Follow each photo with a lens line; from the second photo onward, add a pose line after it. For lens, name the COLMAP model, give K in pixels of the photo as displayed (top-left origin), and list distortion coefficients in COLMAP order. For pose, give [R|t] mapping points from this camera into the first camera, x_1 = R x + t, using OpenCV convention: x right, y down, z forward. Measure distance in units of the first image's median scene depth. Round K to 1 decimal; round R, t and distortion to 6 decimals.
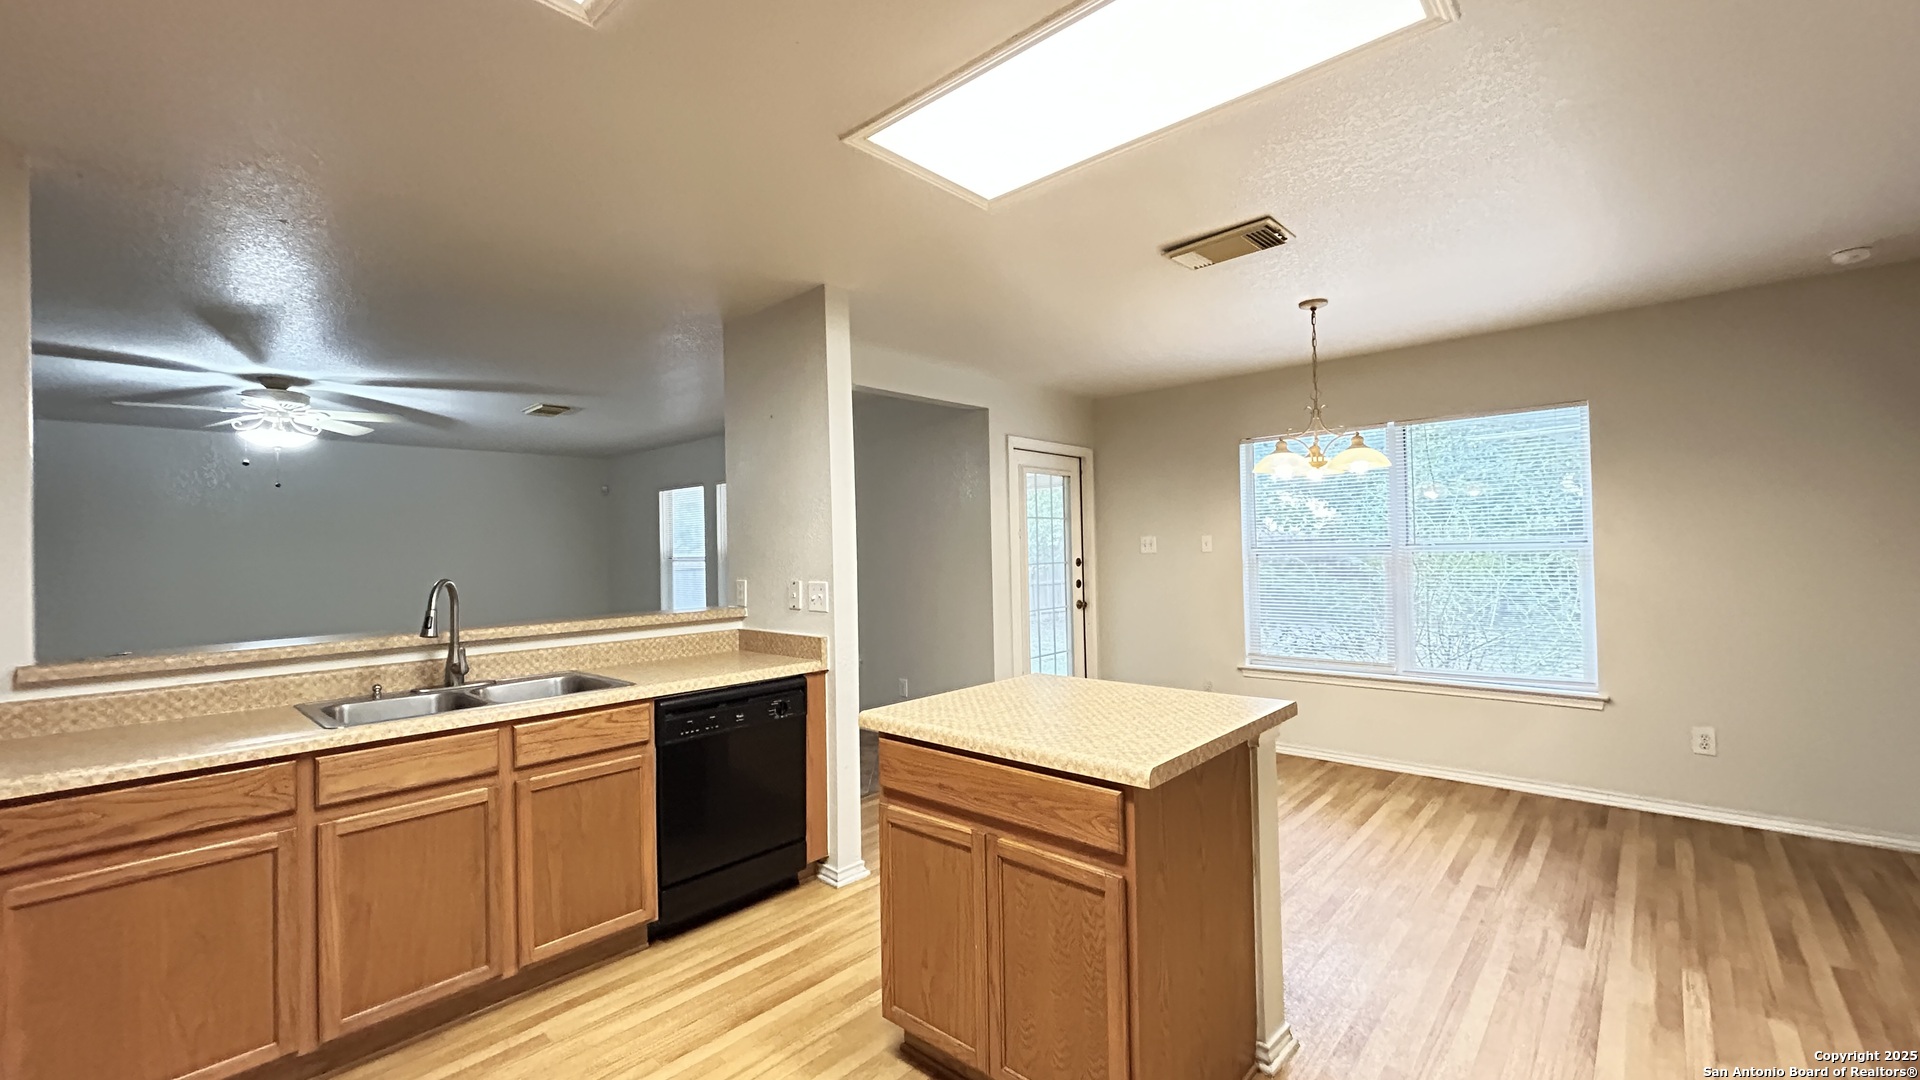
lens RADIAL K [[765.8, 0, 955.5], [0, 765.8, 538.9], [0, 0, 1]] dist [-0.000139, 0.000099]
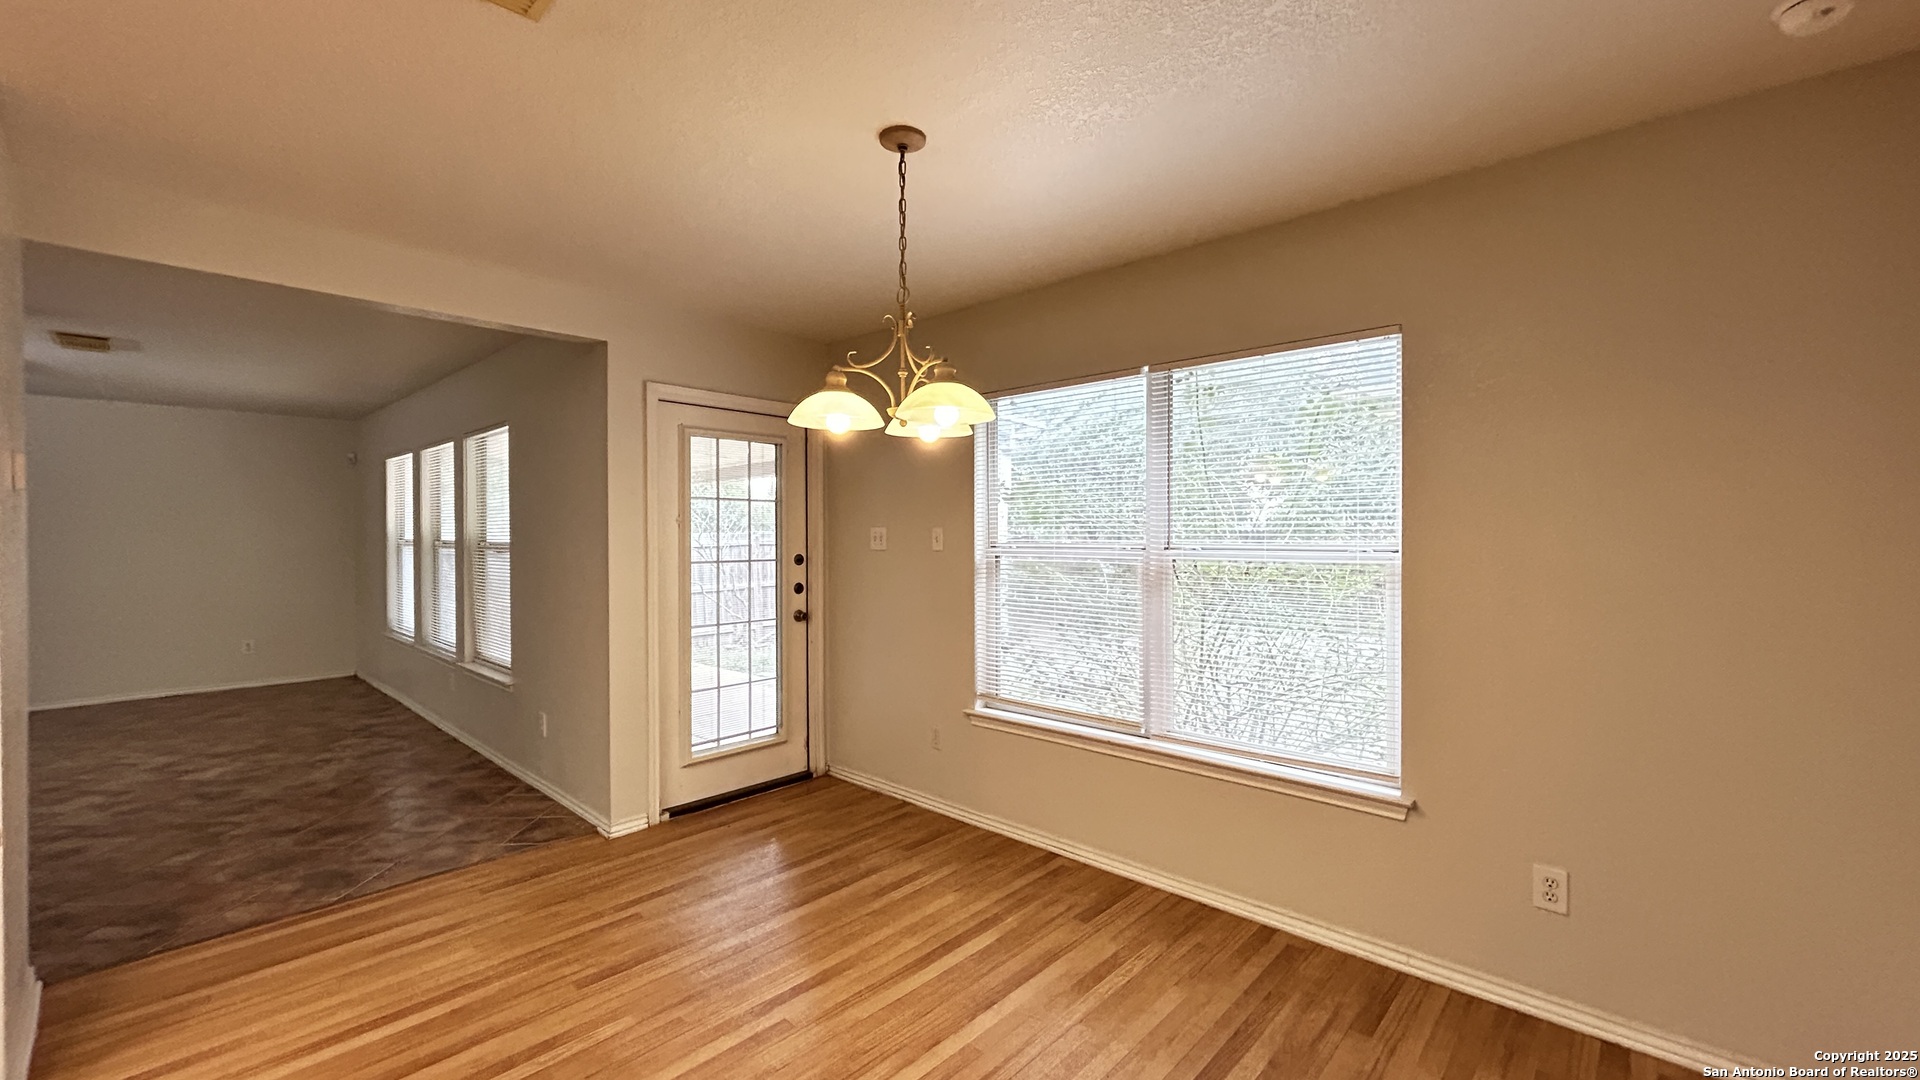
lens RADIAL K [[765.8, 0, 955.5], [0, 765.8, 538.9], [0, 0, 1]] dist [-0.000139, 0.000099]
pose [[0.999772, 0.021324, -0.000972, 0.404149], [-0.021298, 0.999535, 0.021830, -0.012346], [0.001437, -0.021804, 0.999761, 0.321843]]
